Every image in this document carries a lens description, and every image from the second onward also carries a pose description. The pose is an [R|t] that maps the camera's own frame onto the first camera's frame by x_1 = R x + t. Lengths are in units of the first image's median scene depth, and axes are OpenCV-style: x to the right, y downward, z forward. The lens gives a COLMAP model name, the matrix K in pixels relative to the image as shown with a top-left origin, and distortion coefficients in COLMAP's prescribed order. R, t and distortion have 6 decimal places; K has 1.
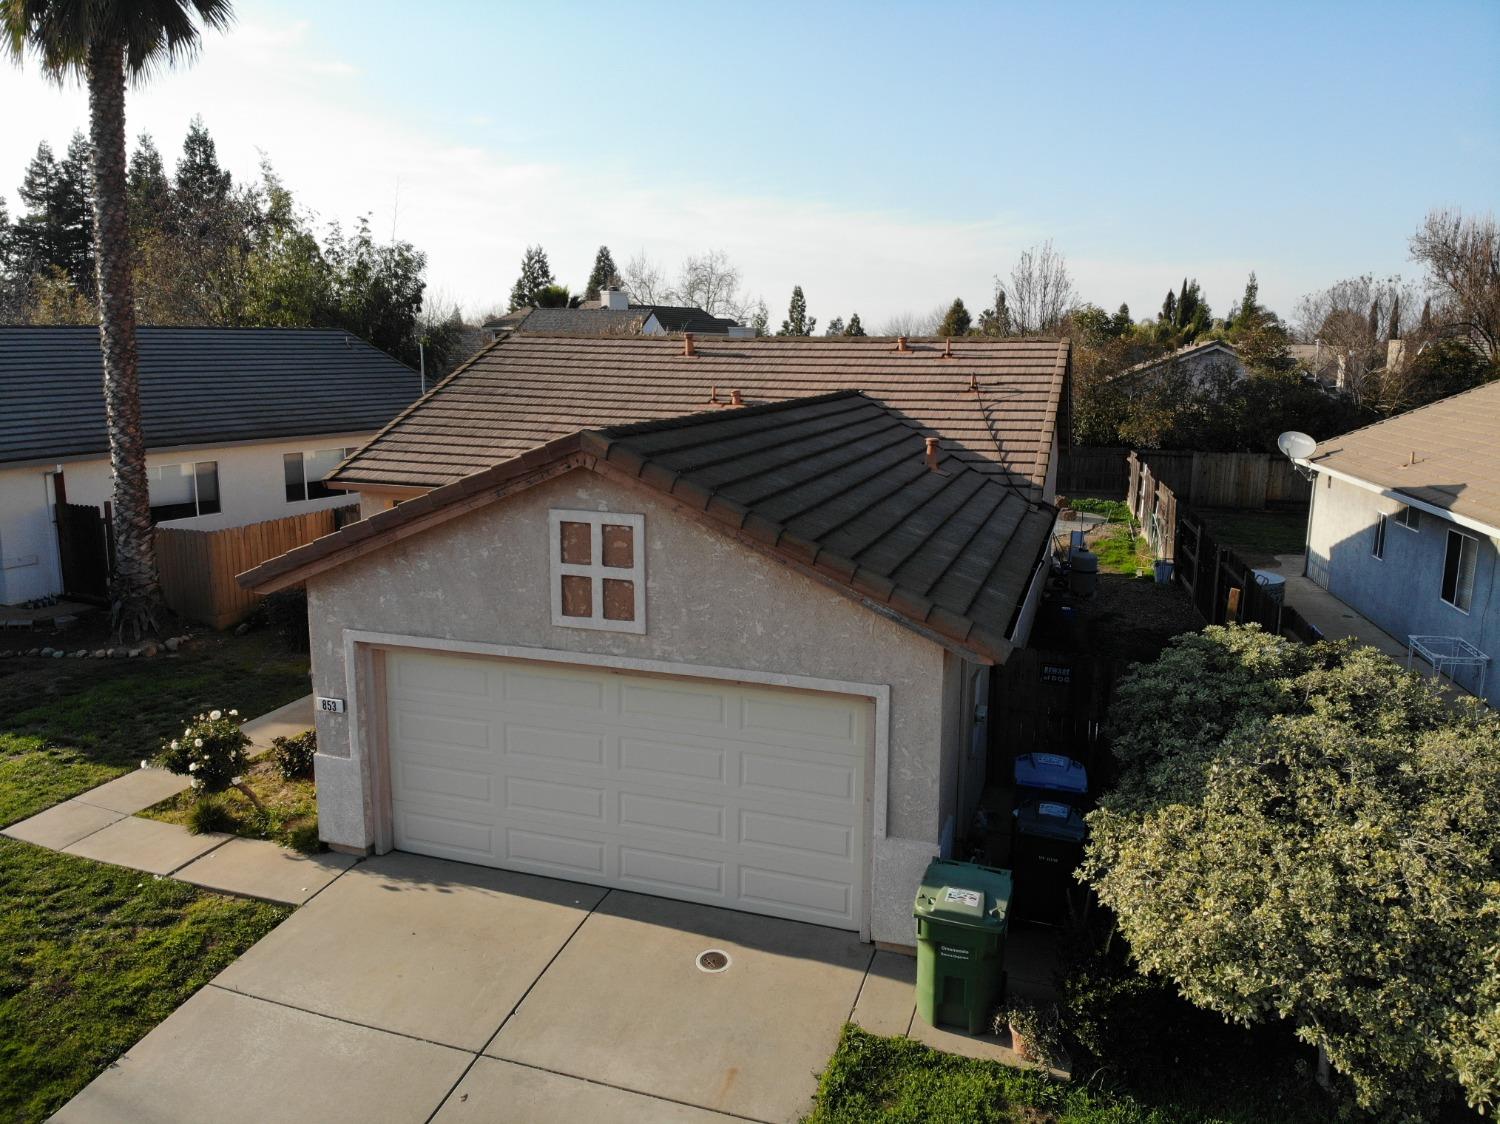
lens RADIAL K [[1099.1, 0, 755.5], [0, 1099.1, 533.9], [0, 0, 1]] dist [0.063664, -0.168988]
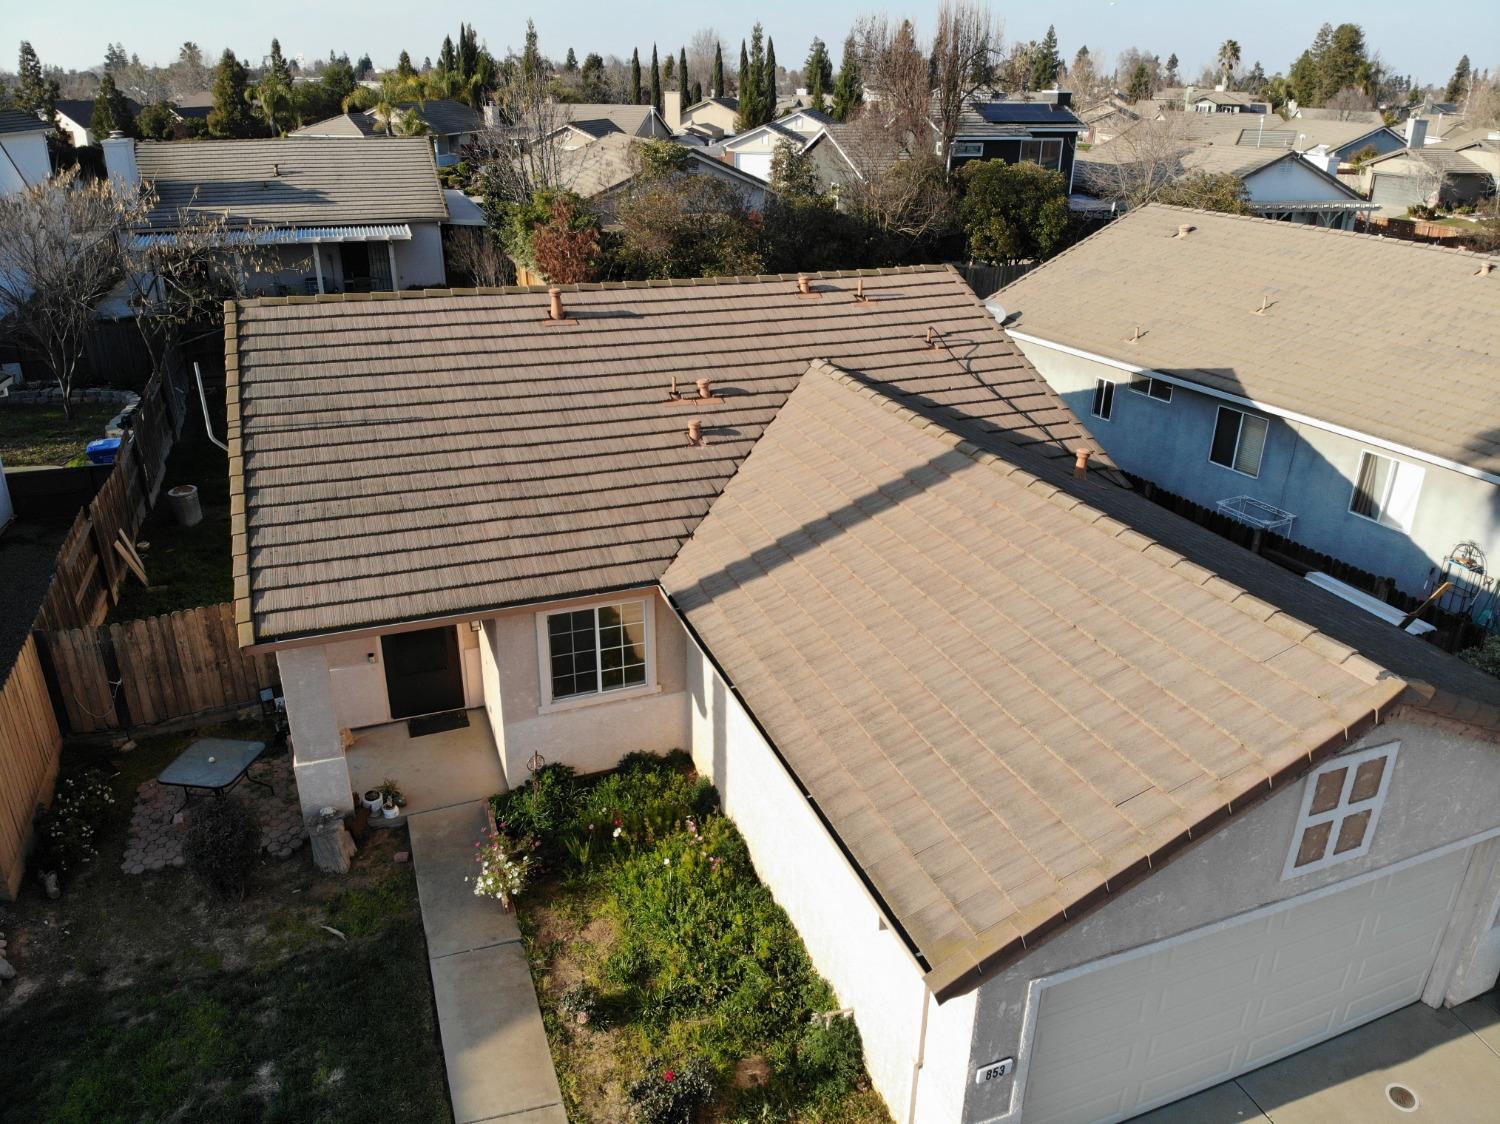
lens RADIAL K [[1099.1, 0, 761.5], [0, 1099.1, 554.6], [0, 0, 1]] dist [0.063664, -0.168988]
pose [[0.775324, -0.253458, 0.578473, -0.846027], [0.103653, 0.954585, 0.279325, -0.399732], [-0.622999, -0.156607, 0.766385, 0.583720]]
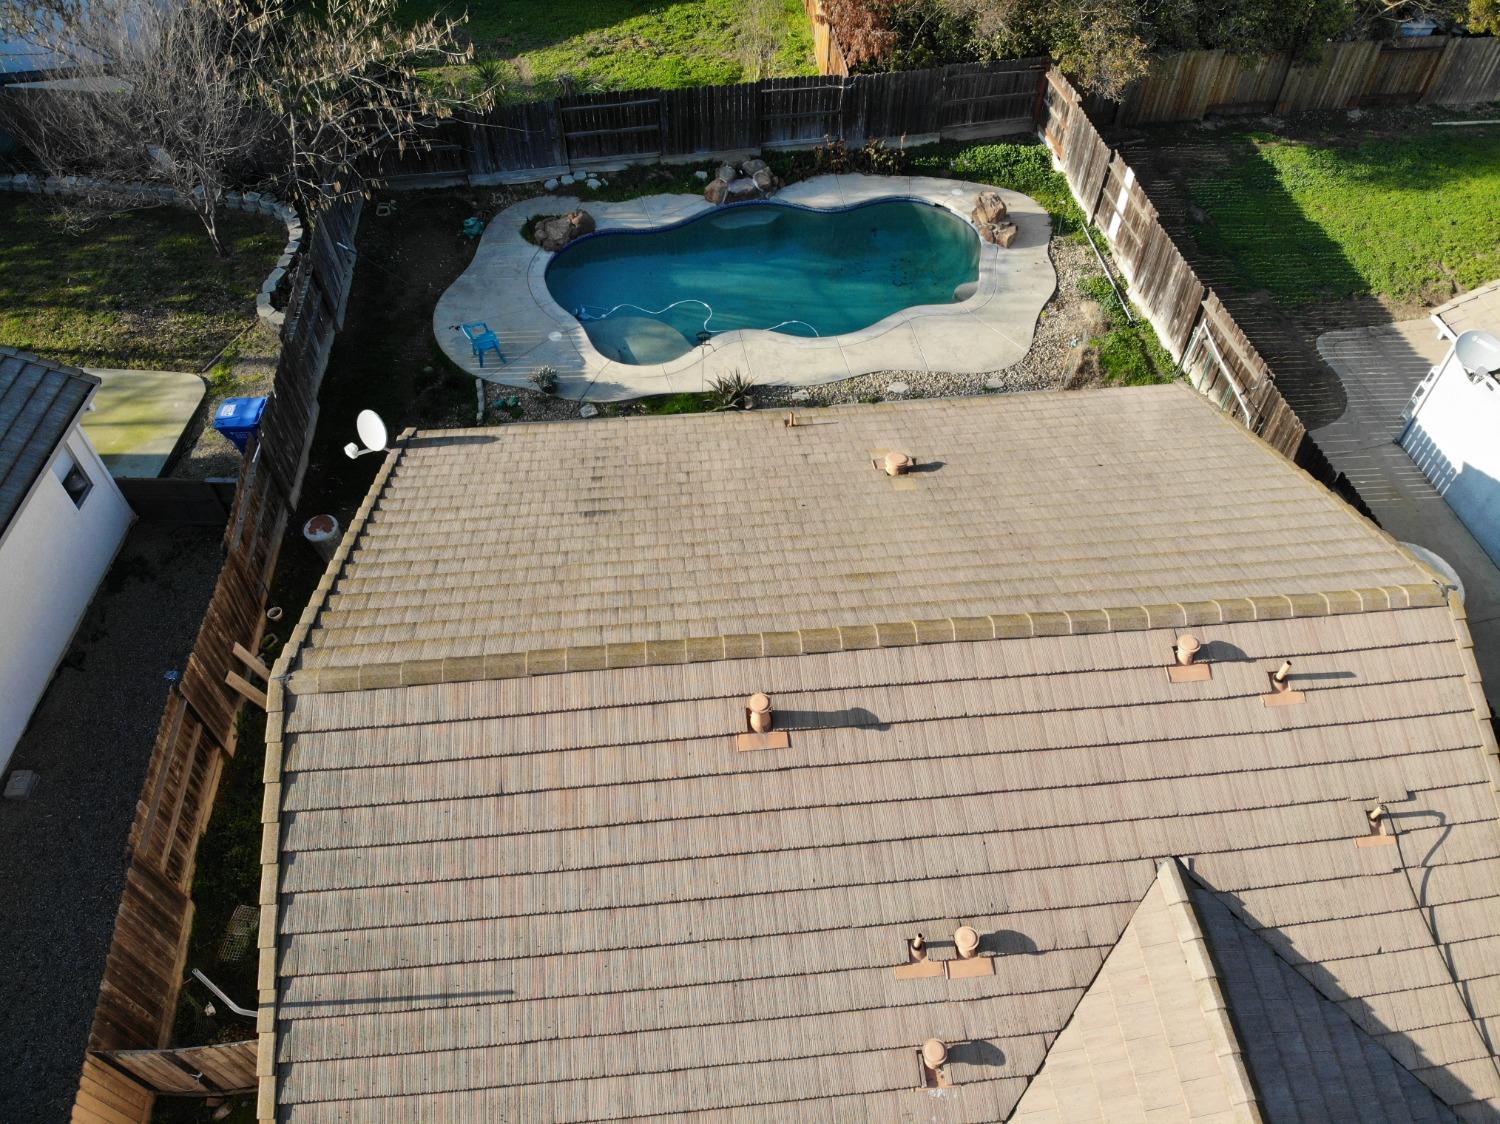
lens RADIAL K [[1099.1, 0, 754.8], [0, 1099.1, 555.2], [0, 0, 1]] dist [0.063664, -0.168988]
pose [[0.916824, -0.313420, 0.247390, -0.308109], [0.076284, 0.745649, 0.661958, -1.044057], [-0.391937, -0.588027, 0.707538, 1.369634]]
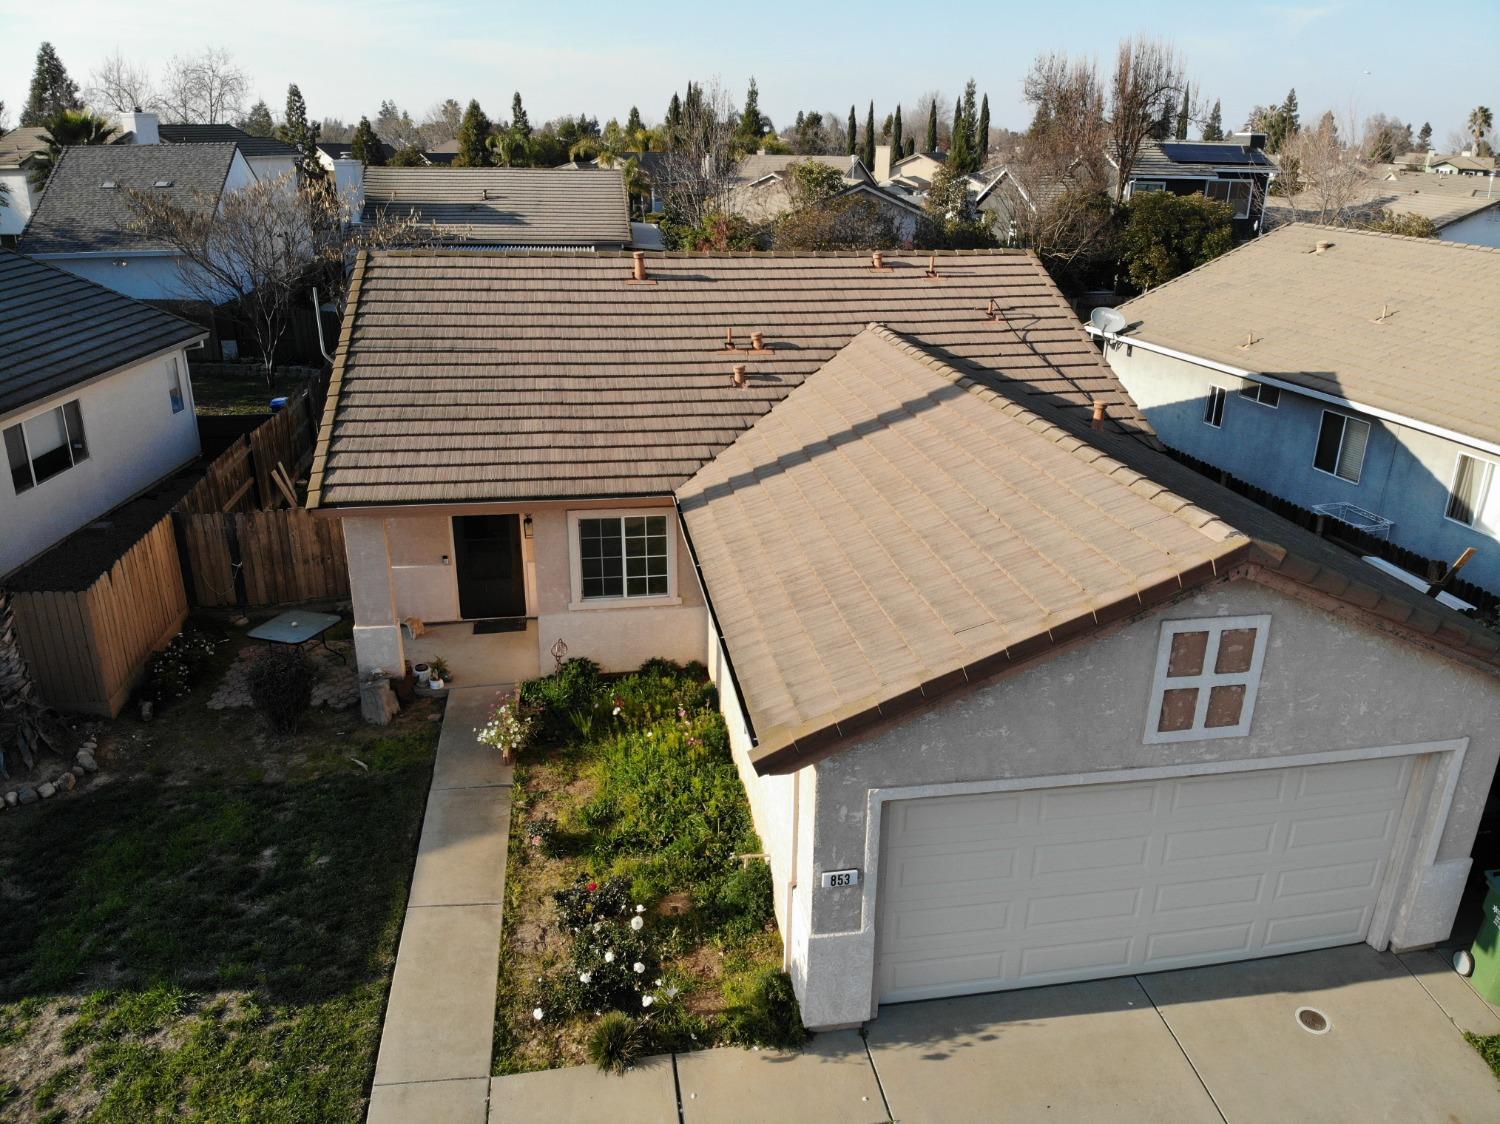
lens RADIAL K [[1099.1, 0, 758.3], [0, 1099.1, 554.5], [0, 0, 1]] dist [0.063664, -0.168988]
pose [[0.884362, -0.164954, 0.436686, -0.749193], [0.076586, 0.974079, 0.212850, -0.252627], [-0.460477, -0.154792, 0.874071, 0.360060]]
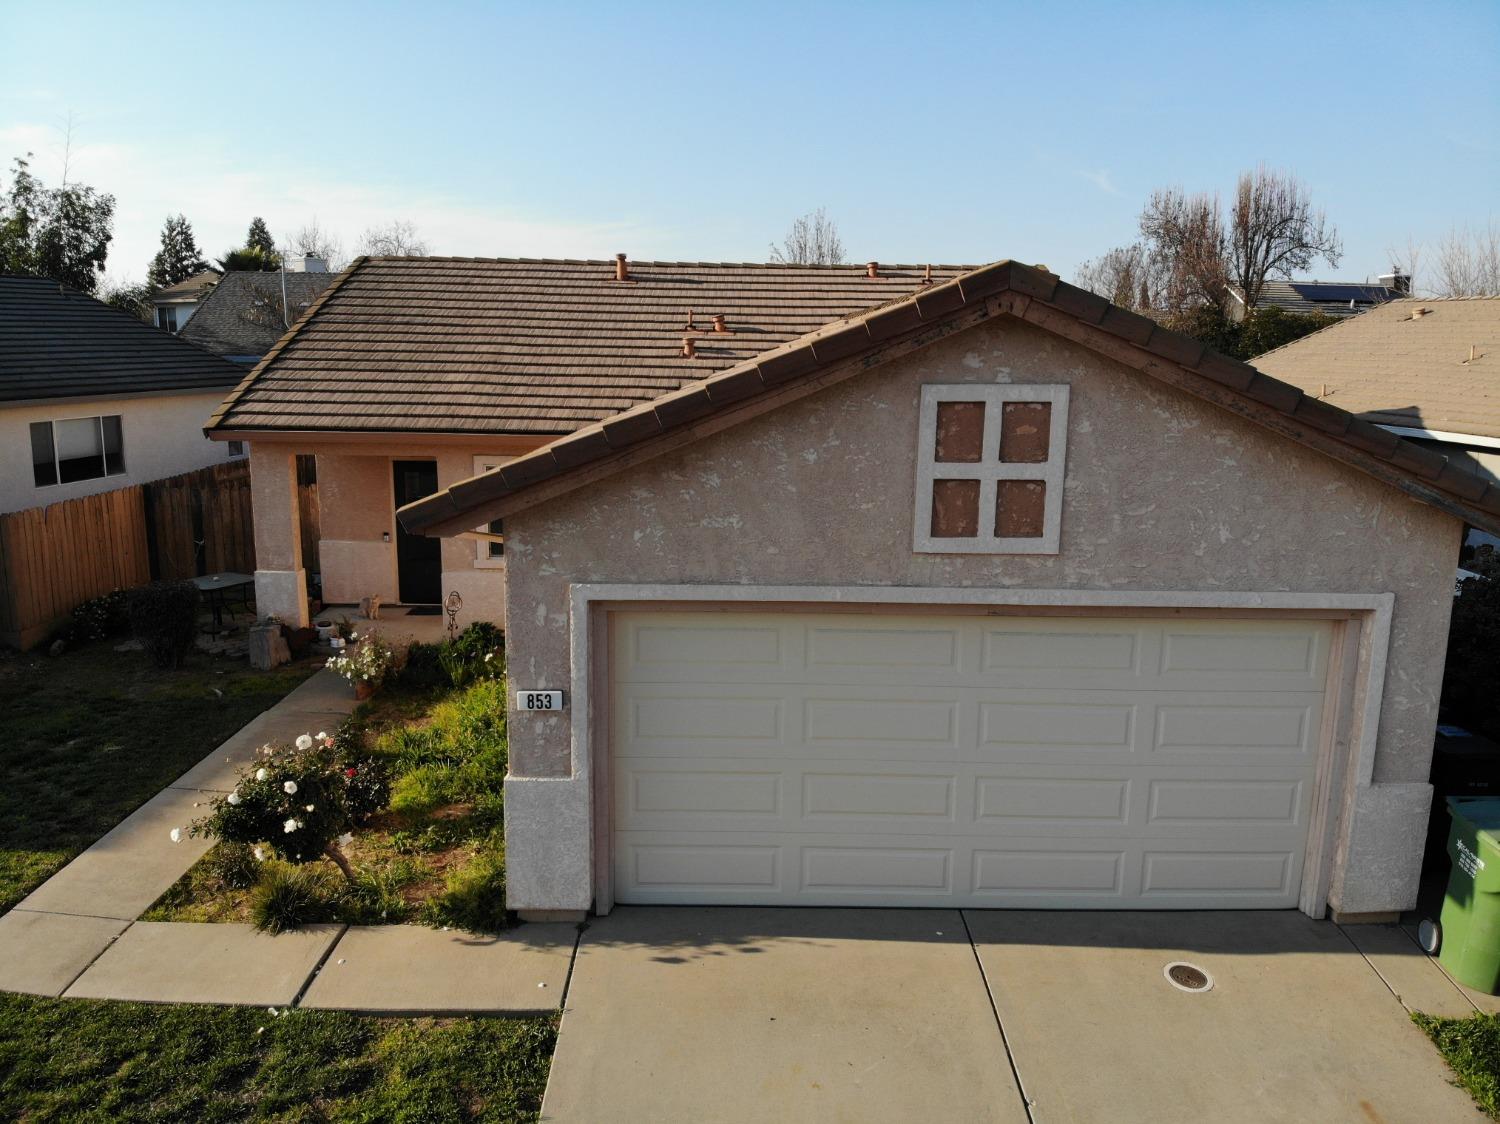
lens RADIAL K [[1099.1, 0, 755.9], [0, 1099.1, 550.4], [0, 0, 1]] dist [0.063664, -0.168988]
pose [[0.948554, -0.057365, 0.311377, -0.460973], [0.052780, 0.998338, 0.023141, 0.055111], [-0.312187, -0.005516, 0.950005, 0.329445]]
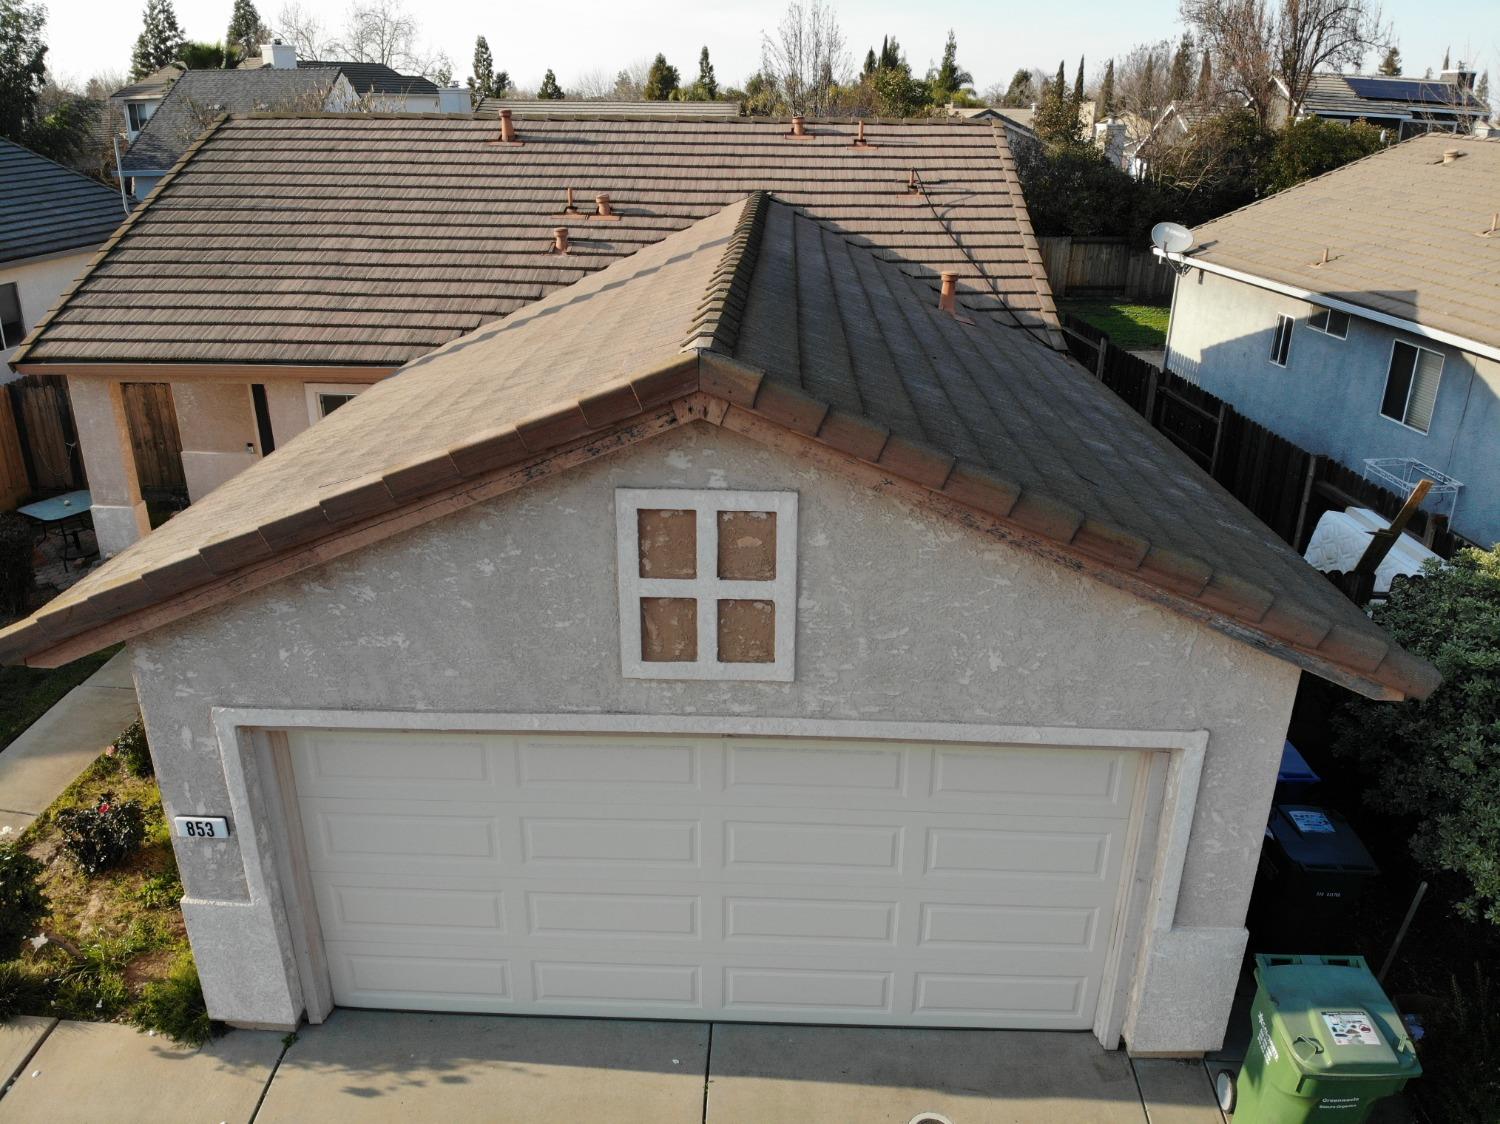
lens RADIAL K [[1099.1, 0, 754.7], [0, 1099.1, 553.7], [0, 0, 1]] dist [0.063664, -0.168988]
pose [[0.959771, -0.106923, 0.259630, -0.240377], [0.048751, 0.974070, 0.220933, -0.098480], [-0.276521, -0.199388, 0.940096, 0.405890]]
